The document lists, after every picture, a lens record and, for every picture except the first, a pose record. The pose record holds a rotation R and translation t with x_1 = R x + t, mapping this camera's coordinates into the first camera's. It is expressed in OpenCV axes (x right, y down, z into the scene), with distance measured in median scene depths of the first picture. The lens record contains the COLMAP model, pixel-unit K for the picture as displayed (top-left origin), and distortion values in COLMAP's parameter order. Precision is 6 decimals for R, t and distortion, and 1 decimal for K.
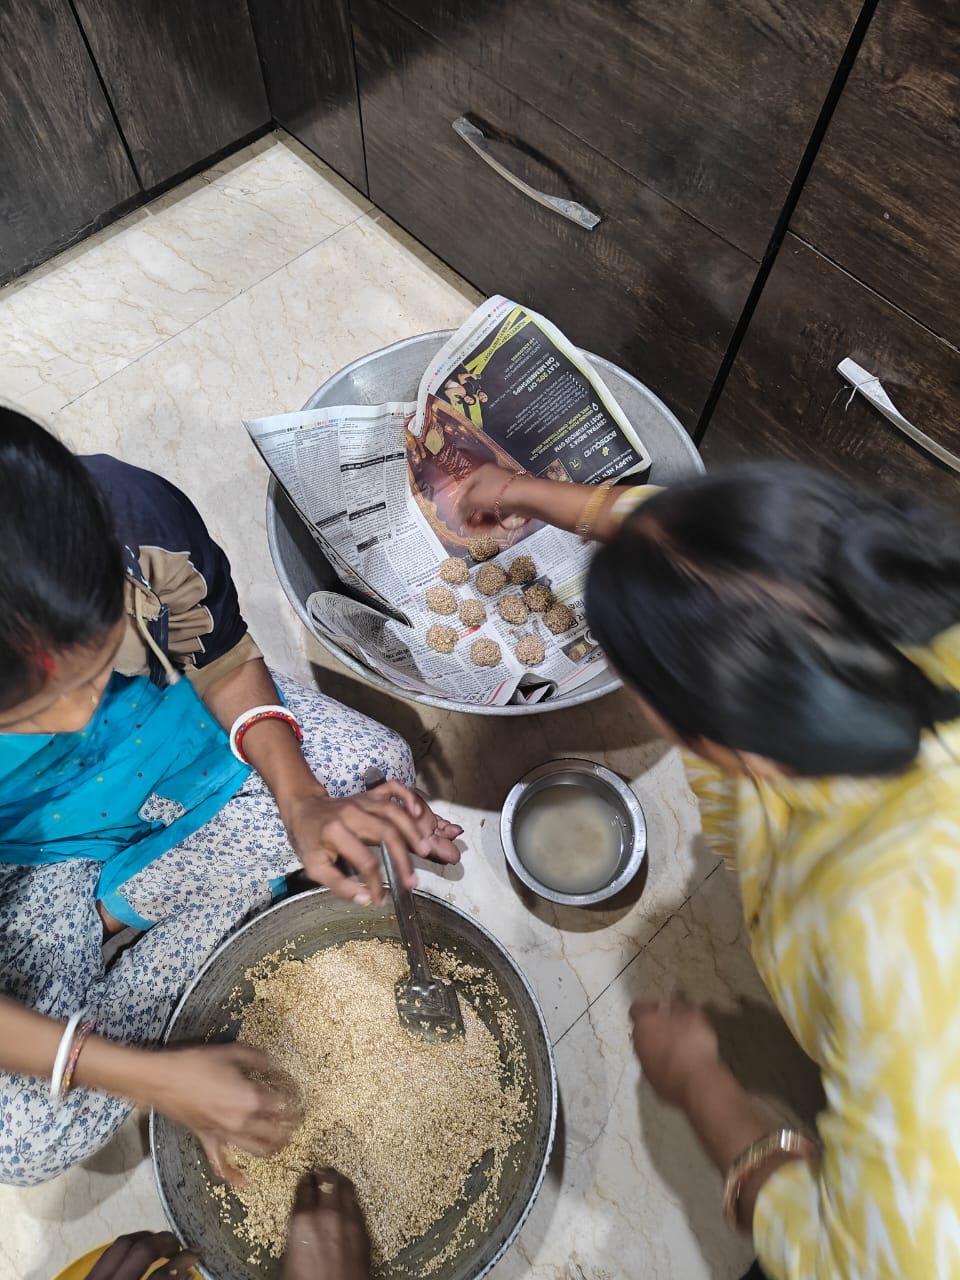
lens RADIAL K [[940.0, 0, 489.8], [0, 940.0, 661.1], [0, 0, 1]] dist [0.004947, 0.001687]
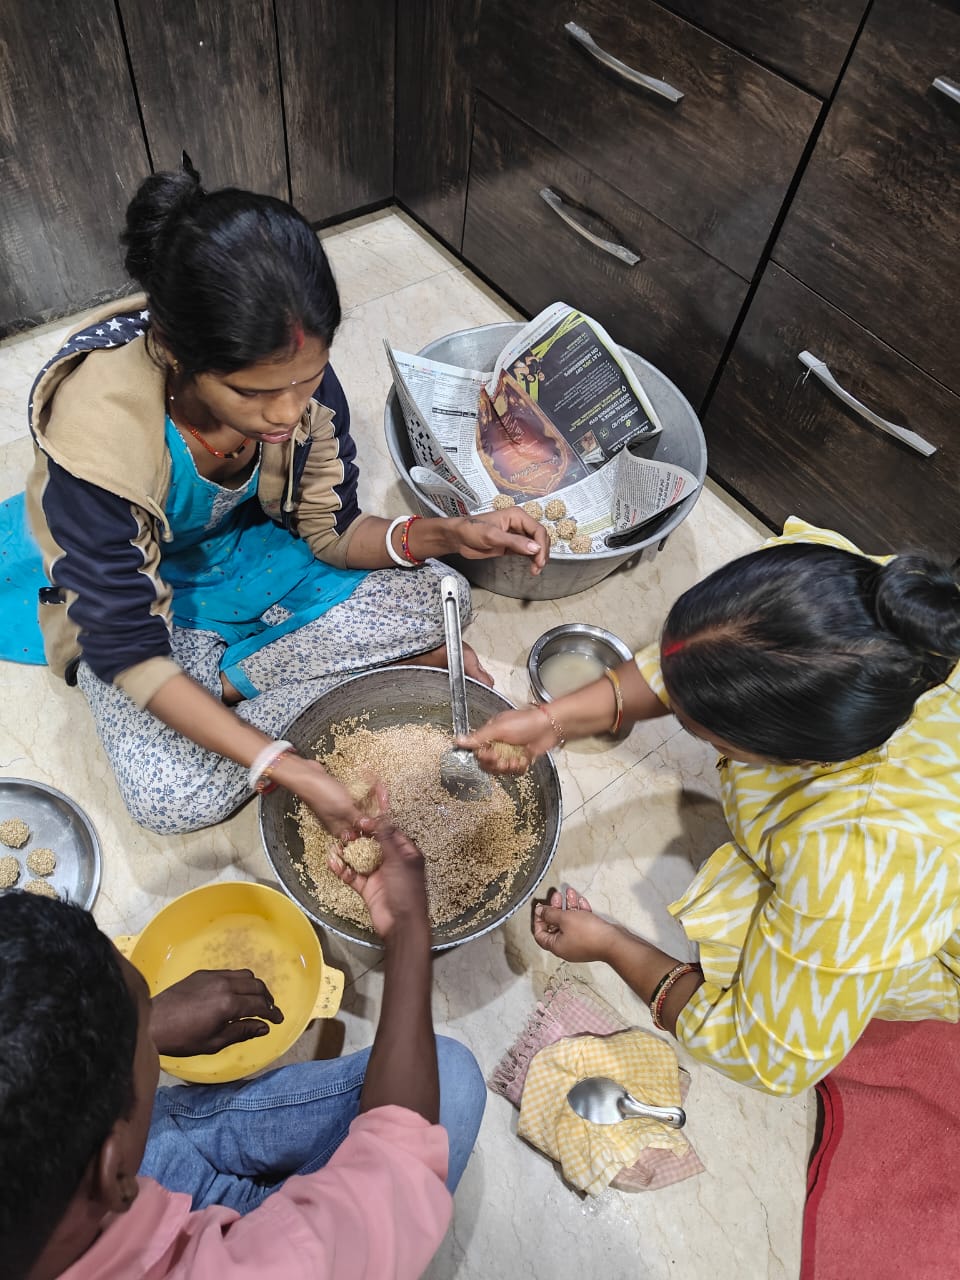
lens RADIAL K [[940.0, 0, 490.6], [0, 940.0, 649.5], [0, 0, 1]] dist [0.004947, 0.001687]
pose [[0.993406, 0.113157, 0.018444, -0.064154], [-0.108187, 0.978446, -0.175894, 0.371886], [-0.037950, 0.172739, 0.984236, -0.277091]]
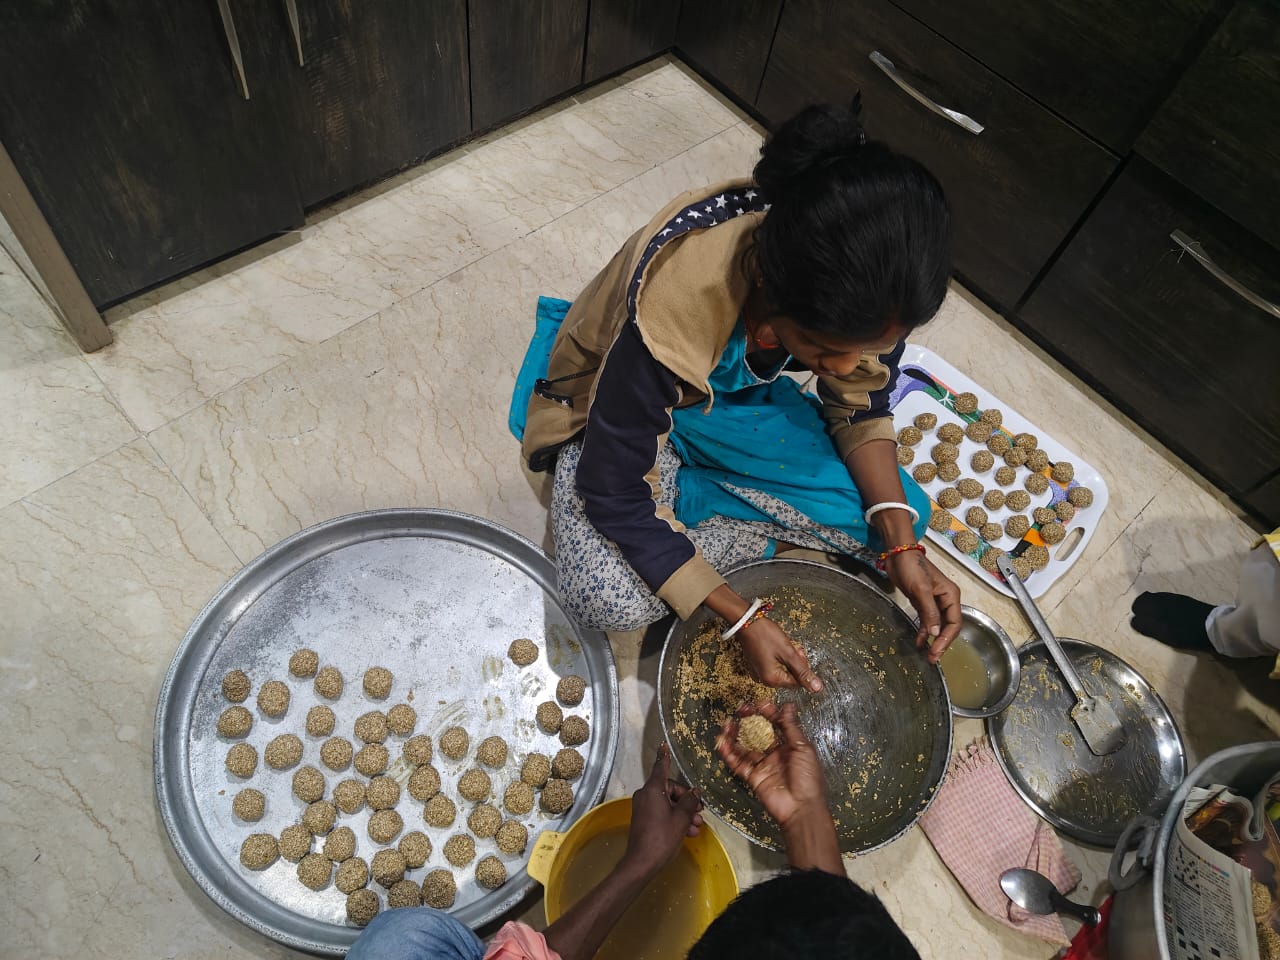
lens RADIAL K [[940.0, 0, 648.0], [0, 940.0, 470.4], [0, 0, 1]] dist [0.004947, 0.001687]
pose [[0.993411, 0.074930, 0.086714, -0.457214], [-0.061665, 0.987264, -0.146654, 0.259279], [-0.096599, 0.140341, 0.985380, -0.247784]]
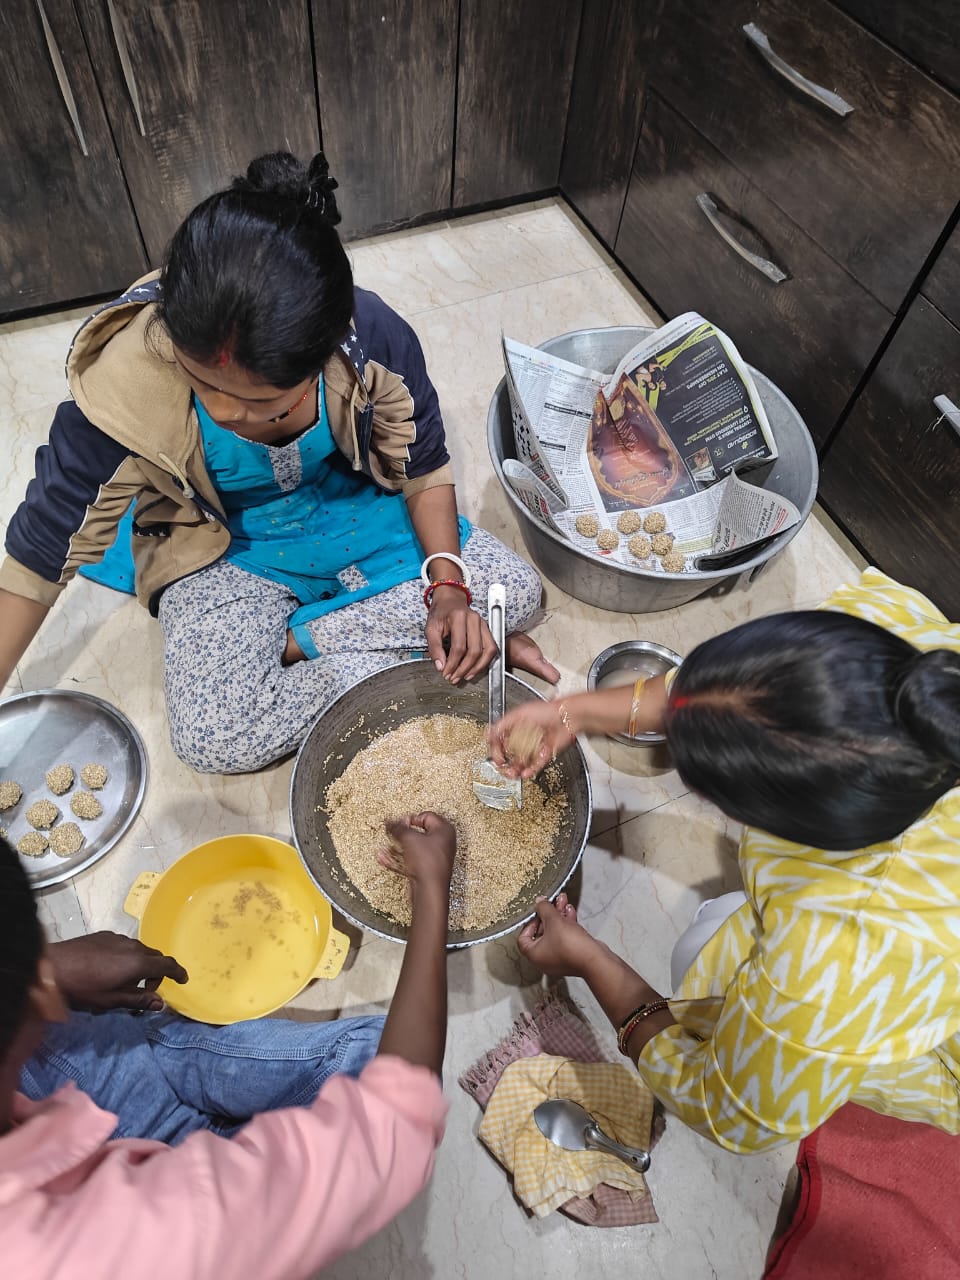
lens RADIAL K [[940.0, 0, 477.1], [0, 940.0, 649.6], [0, 0, 1]] dist [0.004947, 0.001687]
pose [[0.950883, 0.282114, -0.127406, 0.018339], [-0.298572, 0.944512, -0.136936, 0.347994], [0.081705, 0.168250, 0.982352, -0.269112]]
